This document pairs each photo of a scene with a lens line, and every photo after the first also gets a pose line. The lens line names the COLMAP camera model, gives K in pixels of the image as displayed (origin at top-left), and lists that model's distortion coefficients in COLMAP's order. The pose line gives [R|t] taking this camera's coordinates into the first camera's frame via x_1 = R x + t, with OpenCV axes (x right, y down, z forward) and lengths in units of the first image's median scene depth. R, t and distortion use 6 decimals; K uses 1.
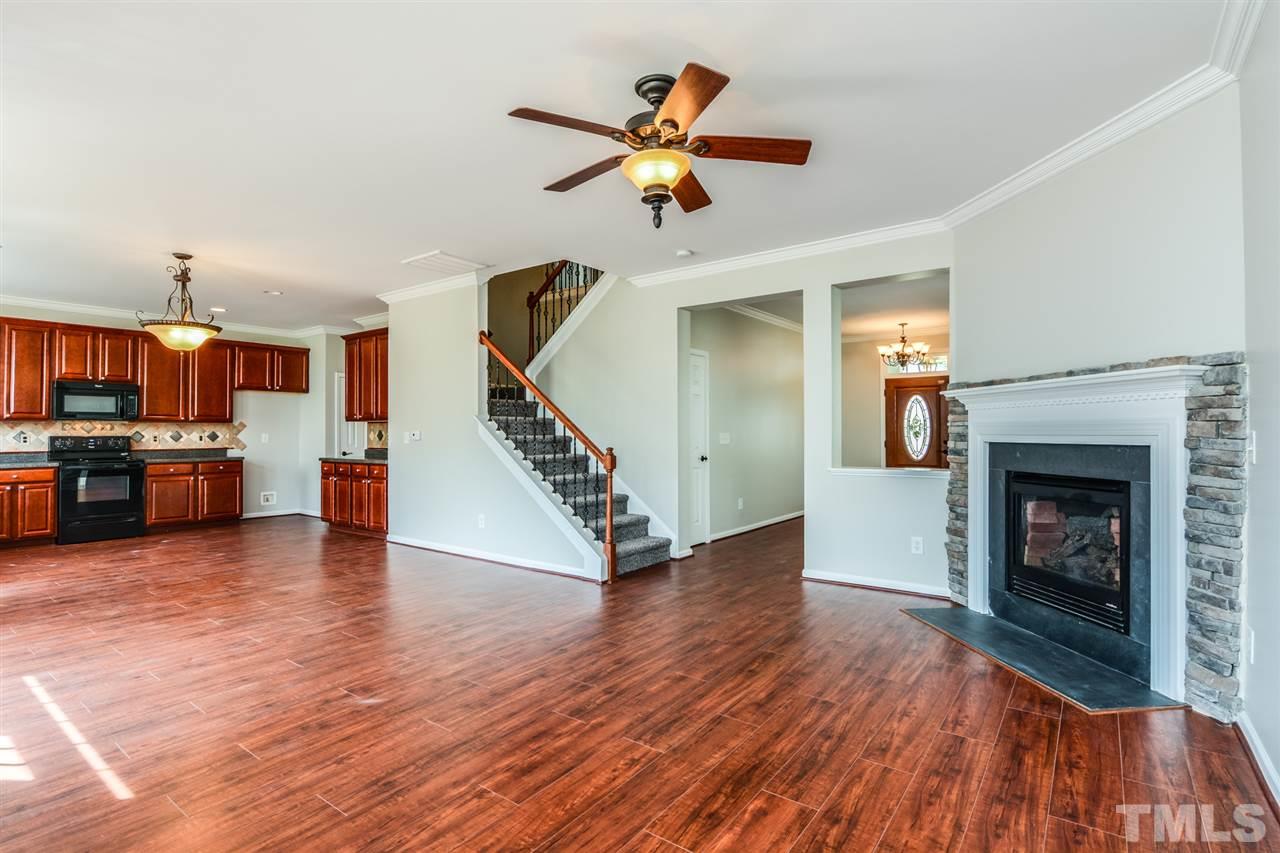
lens RADIAL K [[619.6, 0, 636.4], [0, 619.6, 424.1], [0, 0, 1]] dist [-0.002391, -0.005915]
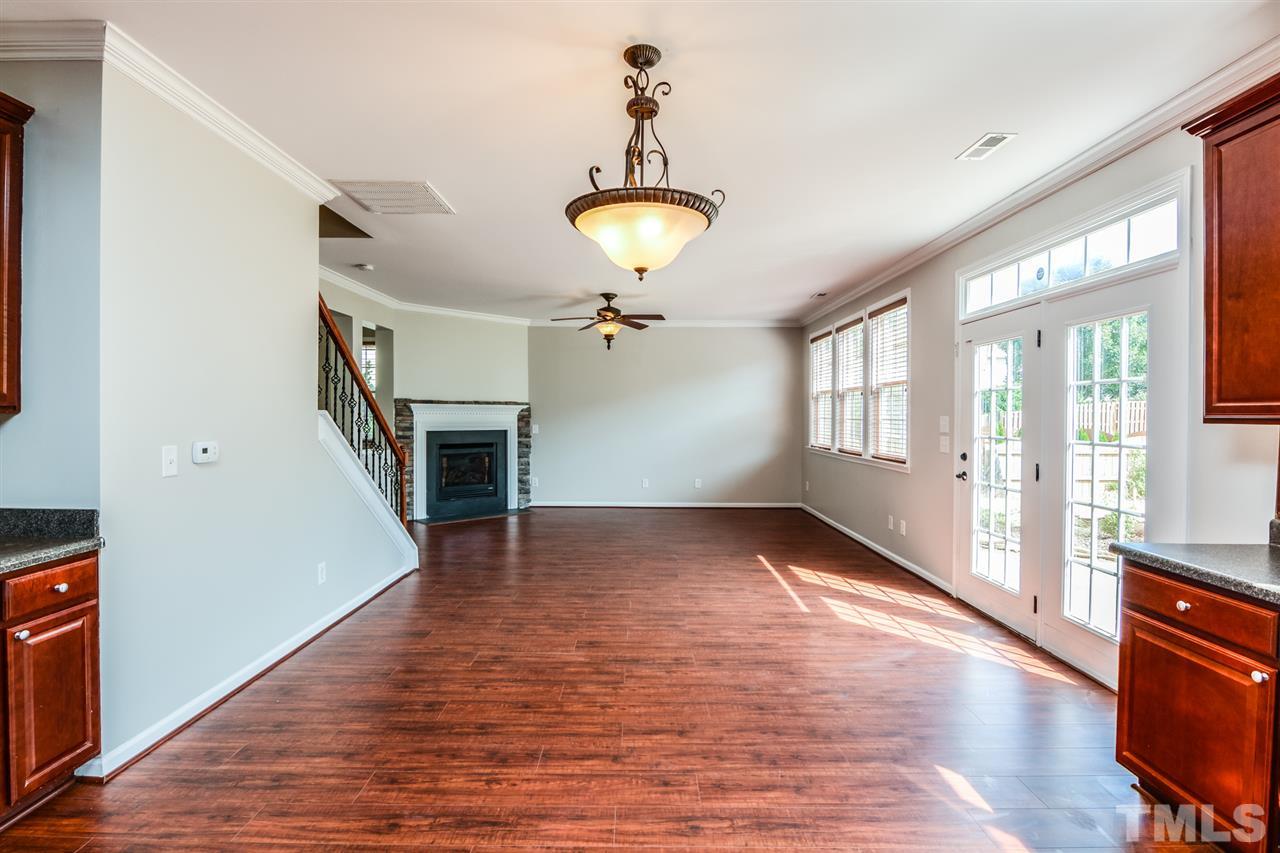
lens RADIAL K [[619.6, 0, 640.8], [0, 619.6, 423.9], [0, 0, 1]] dist [-0.002391, -0.005915]
pose [[-0.605039, -0.011395, 0.796114, -1.462100], [-0.012975, 0.999906, 0.004451, -0.011945], [-0.796090, -0.007636, -0.605130, 1.698976]]
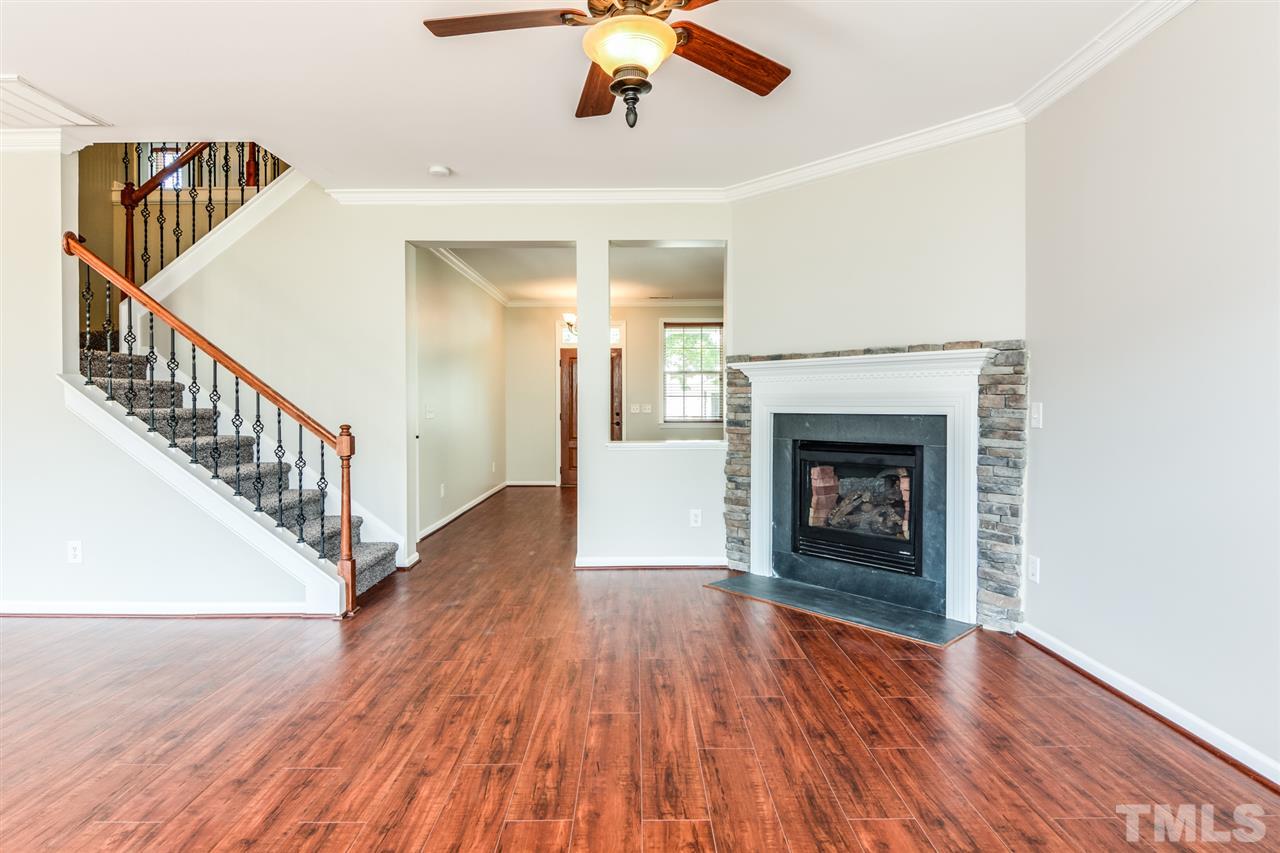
lens RADIAL K [[671.6, 0, 641.3], [0, 671.6, 414.2], [0, 0, 1]] dist [-0.001588, -0.007550]
pose [[0.794968, -0.007699, 0.606602, -0.308202], [-0.008784, 0.999669, 0.024199, 0.005322], [-0.606588, -0.024566, 0.794637, 0.238284]]
